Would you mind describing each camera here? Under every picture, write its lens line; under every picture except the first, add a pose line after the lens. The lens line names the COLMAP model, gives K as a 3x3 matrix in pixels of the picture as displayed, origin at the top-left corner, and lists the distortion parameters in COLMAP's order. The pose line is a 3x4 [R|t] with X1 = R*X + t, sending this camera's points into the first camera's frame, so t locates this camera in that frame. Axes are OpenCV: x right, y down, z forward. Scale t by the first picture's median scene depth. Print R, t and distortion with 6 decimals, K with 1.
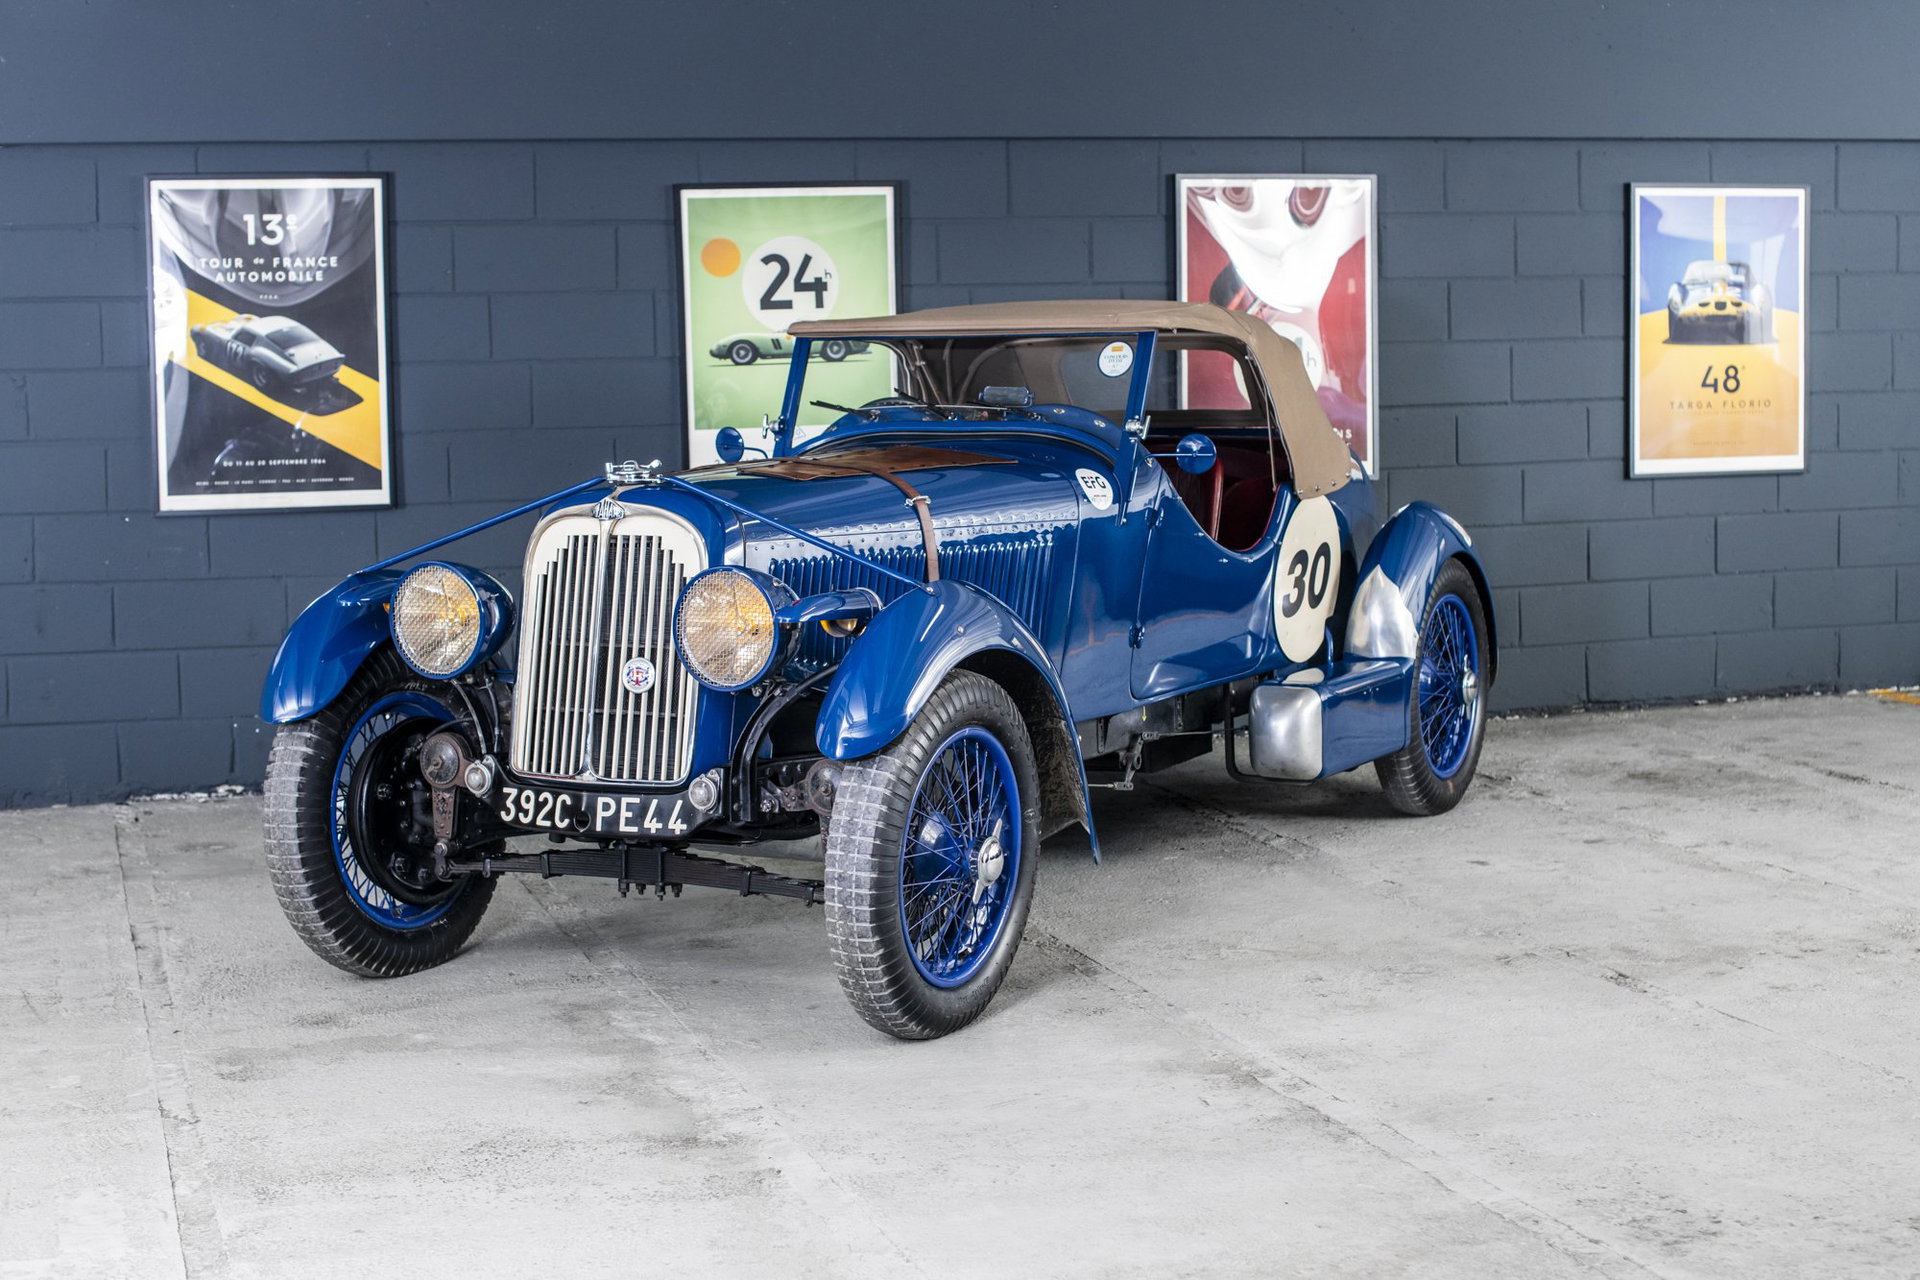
lens RADIAL K [[2989.4, 0, 942.3], [0, 2989.4, 628.7], [0, 0, 1]] dist [-0.140940, 0.136707]
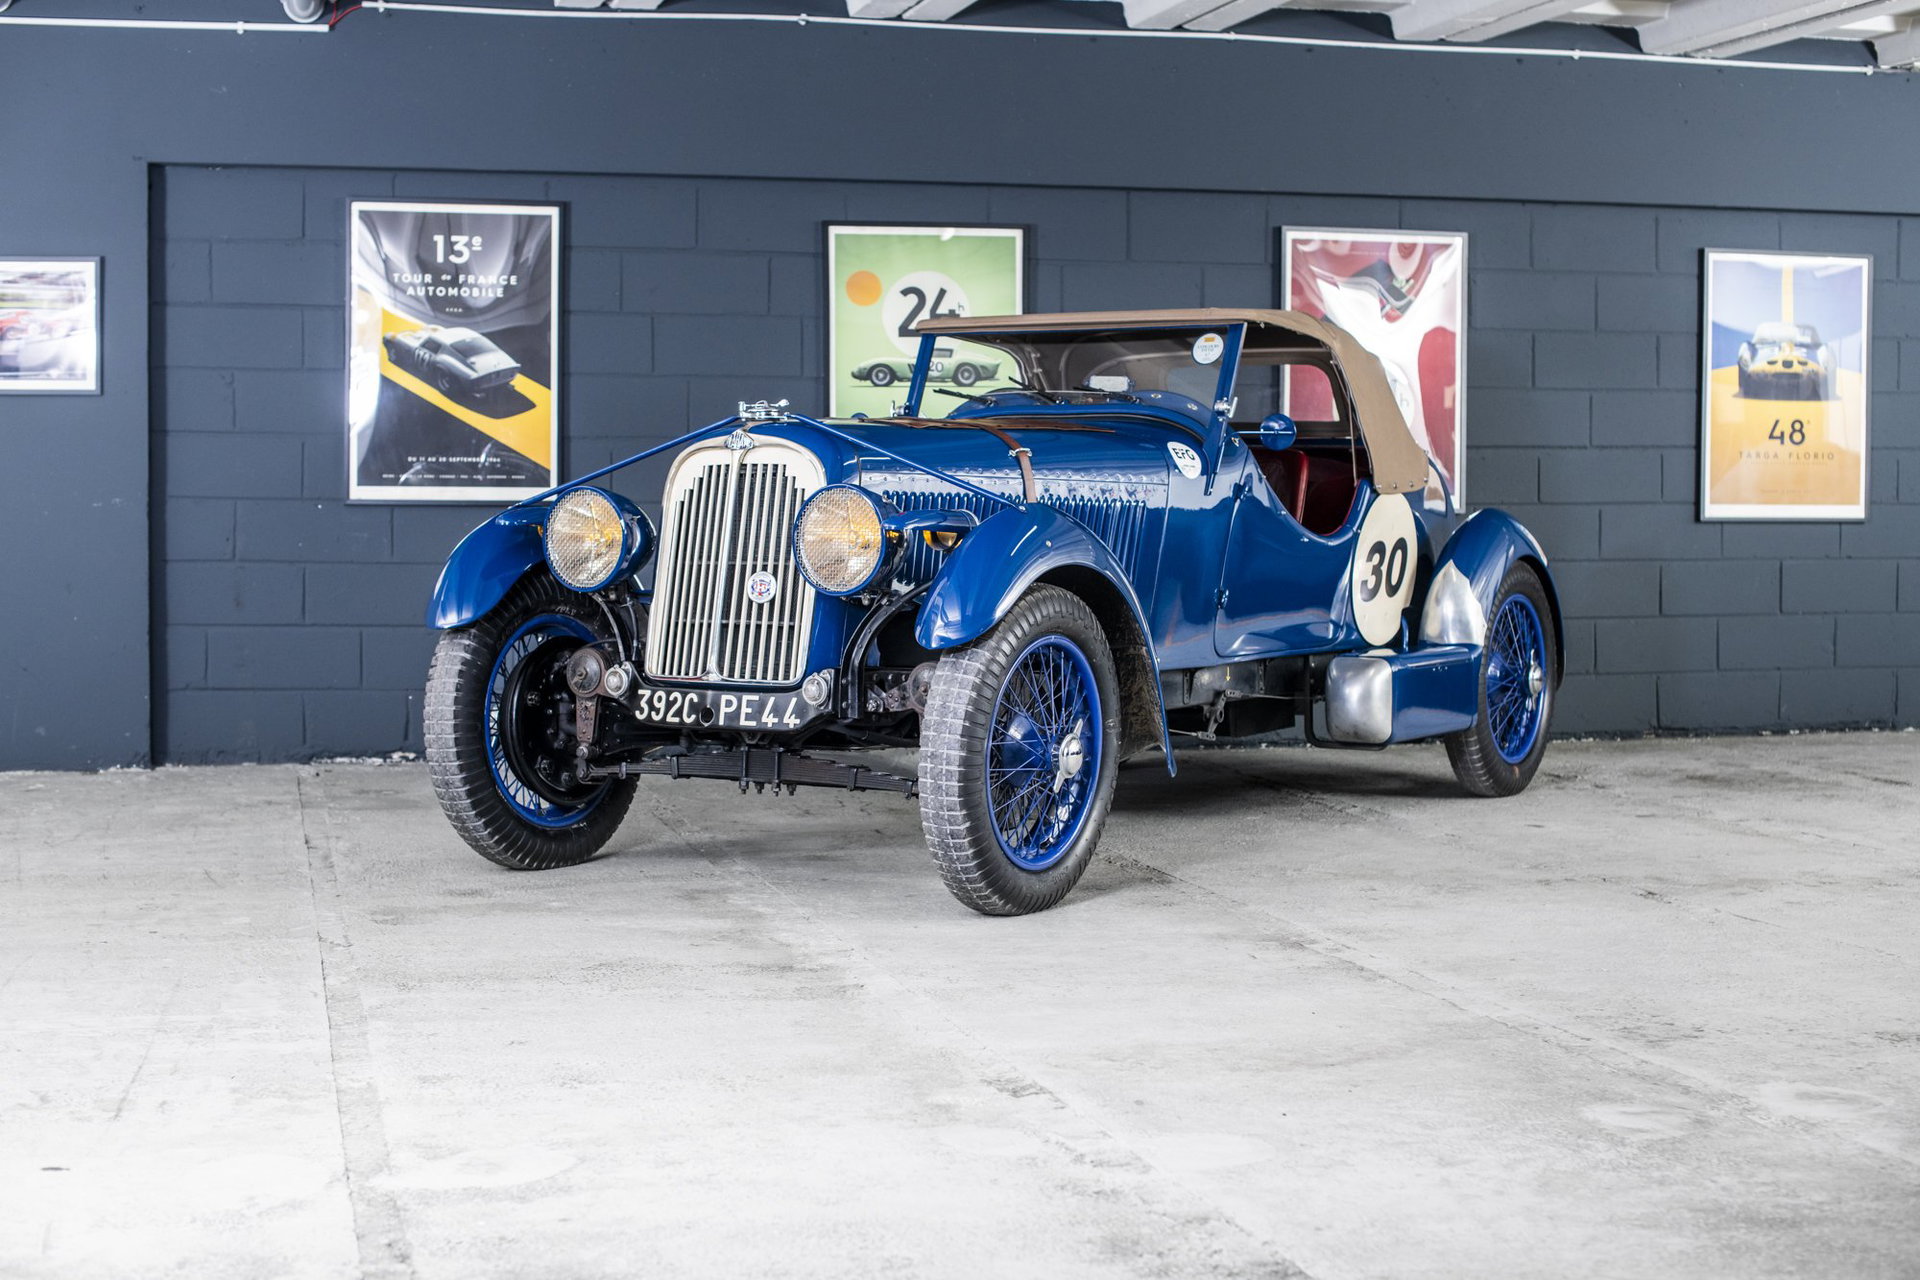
lens RADIAL K [[2835.7, 0, 949.1], [0, 2835.7, 647.9], [0, 0, 1]] dist [-0.141456, 0.119605]
pose [[0.998219, 0.025186, -0.054070, 0.017932], [-0.027714, 0.998532, -0.046538, 0.058819], [0.052818, 0.047953, 0.997452, -0.035878]]
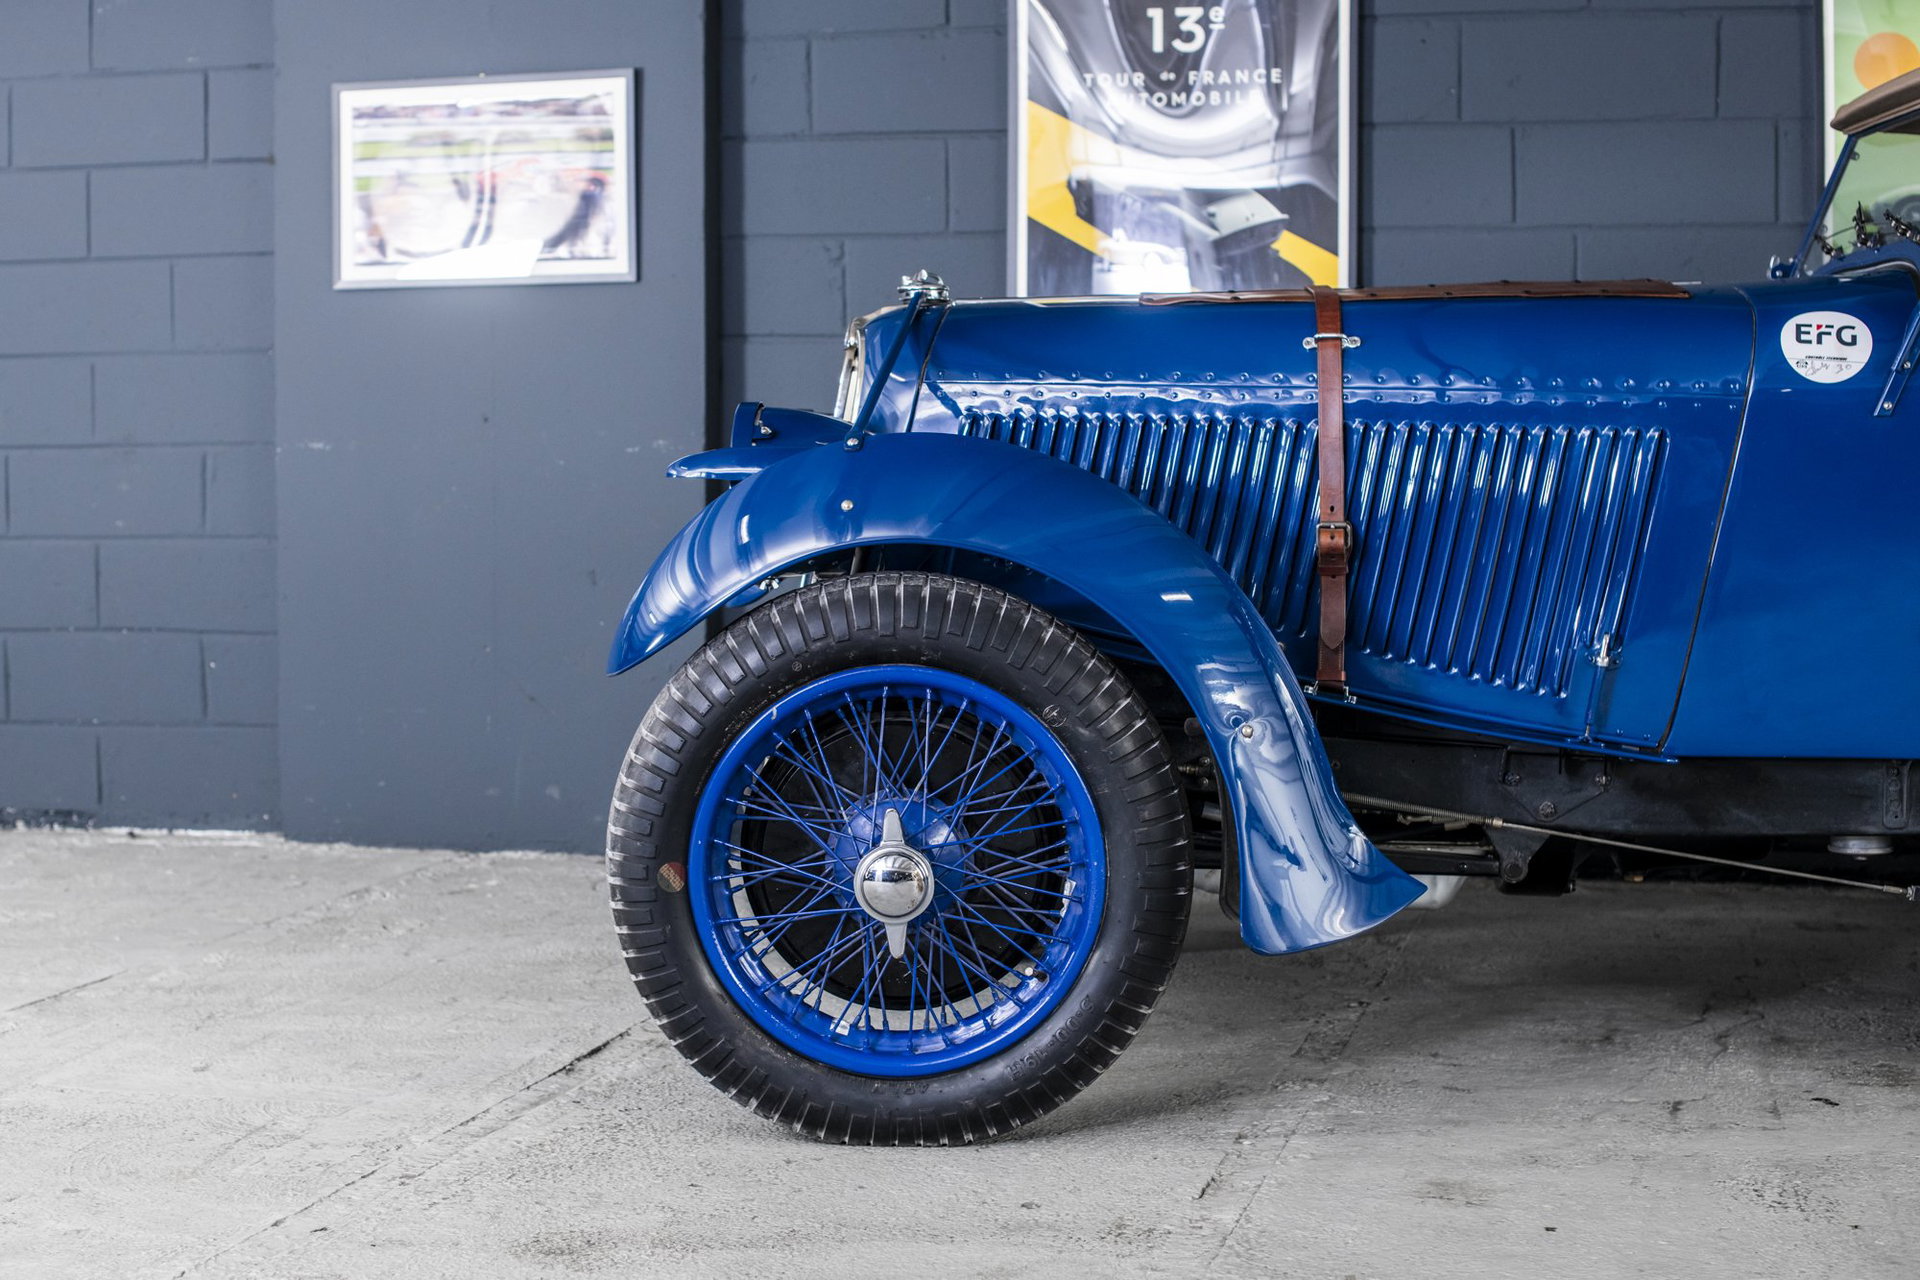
lens RADIAL K [[2989.4, 0, 942.3], [0, 2989.4, 628.7], [0, 0, 1]] dist [-0.140940, 0.136707]
pose [[0.858441, 0.046079, -0.510839, 0.079438], [-0.064401, 0.997758, -0.018222, 0.018062], [0.508854, 0.048541, 0.859483, 0.398142]]
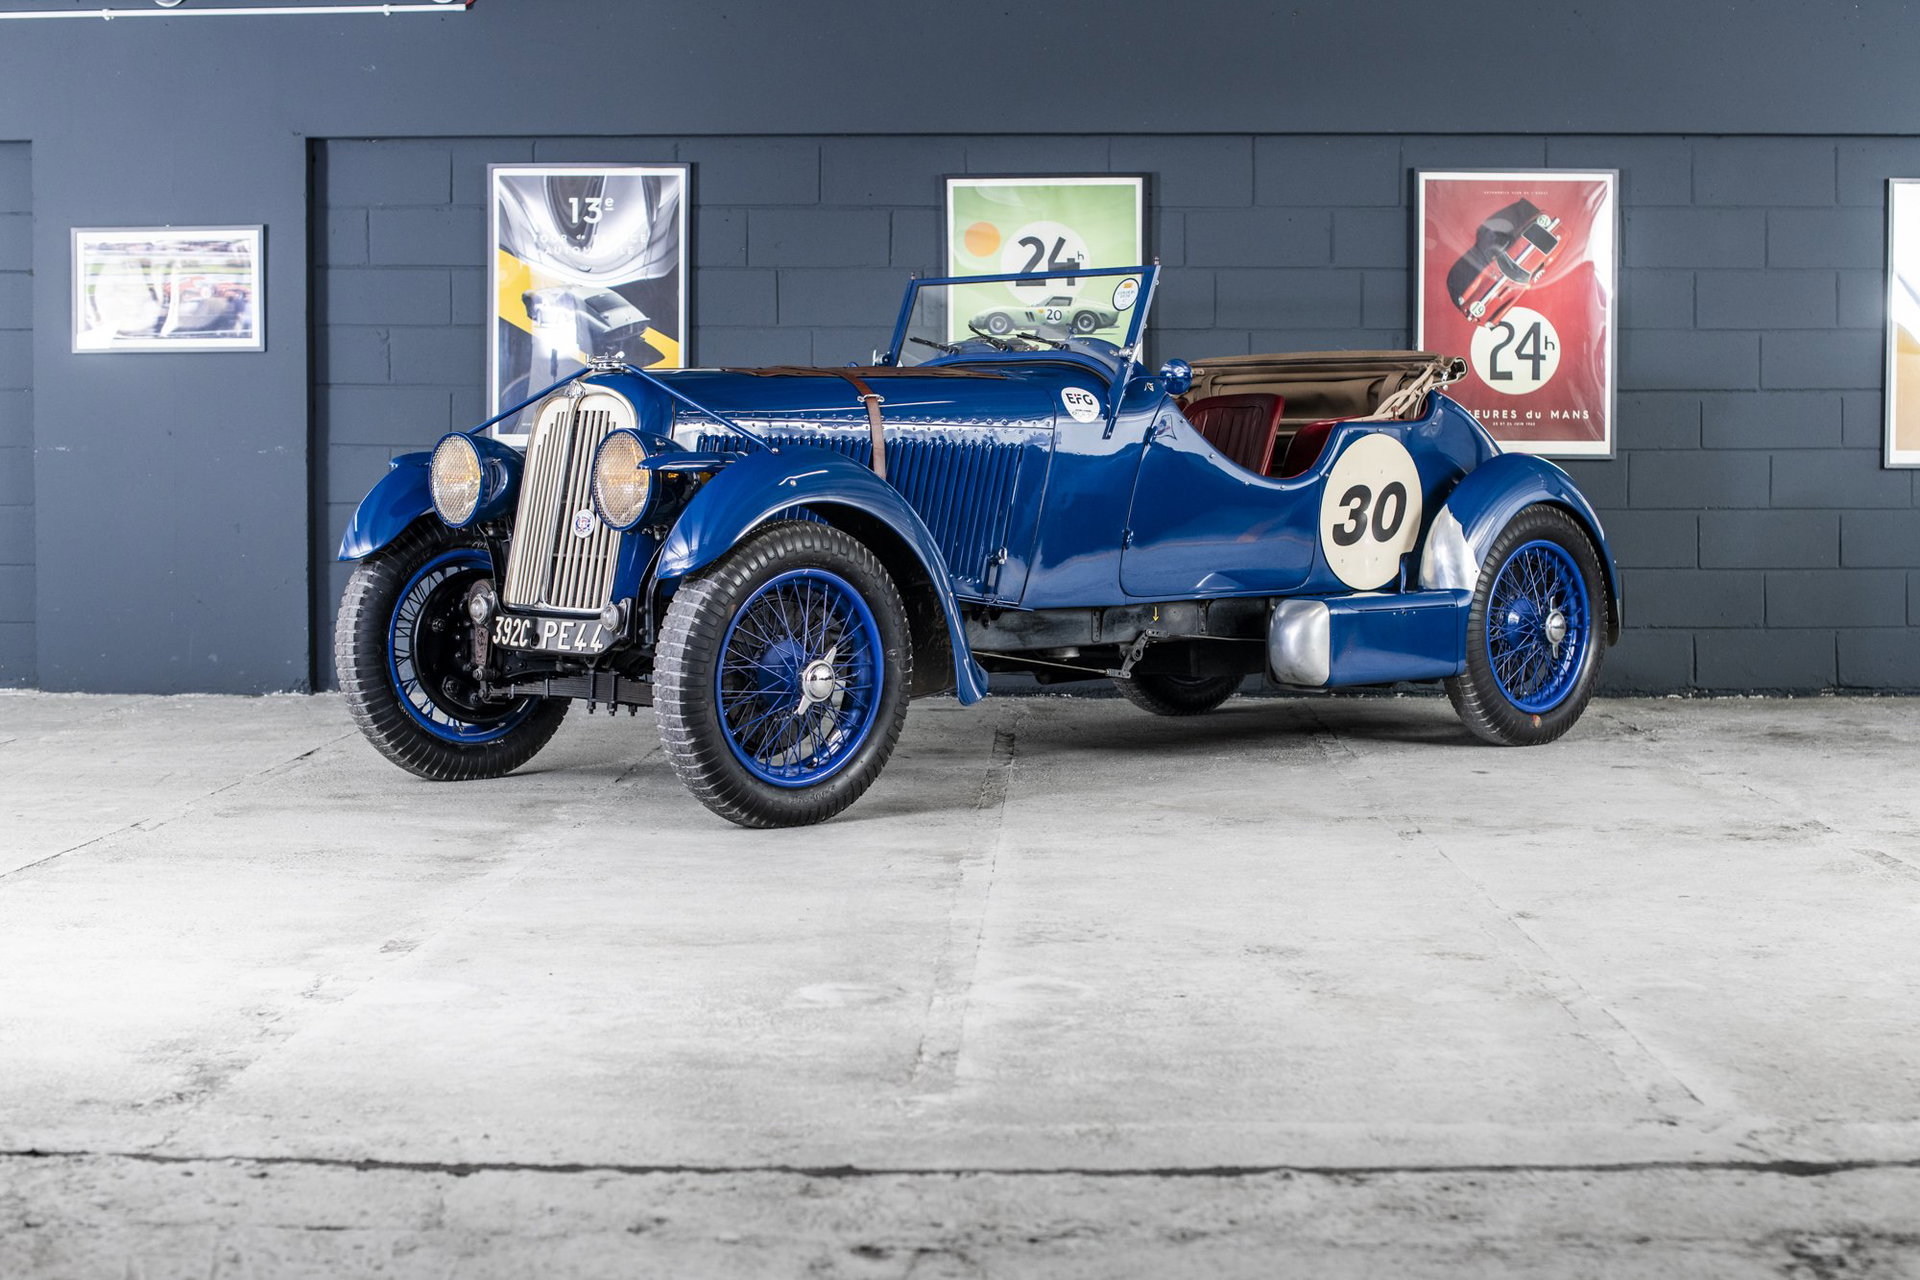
lens RADIAL K [[3034.3, 0, 960.0], [0, 3034.3, 640.0], [0, 0, 1]] dist [-0.136286, 0.103092]
pose [[0.947989, 0.039968, -0.315784, 0.300544], [-0.051012, 0.998339, -0.026783, 0.060812], [0.314189, 0.041499, 0.948453, -0.085801]]
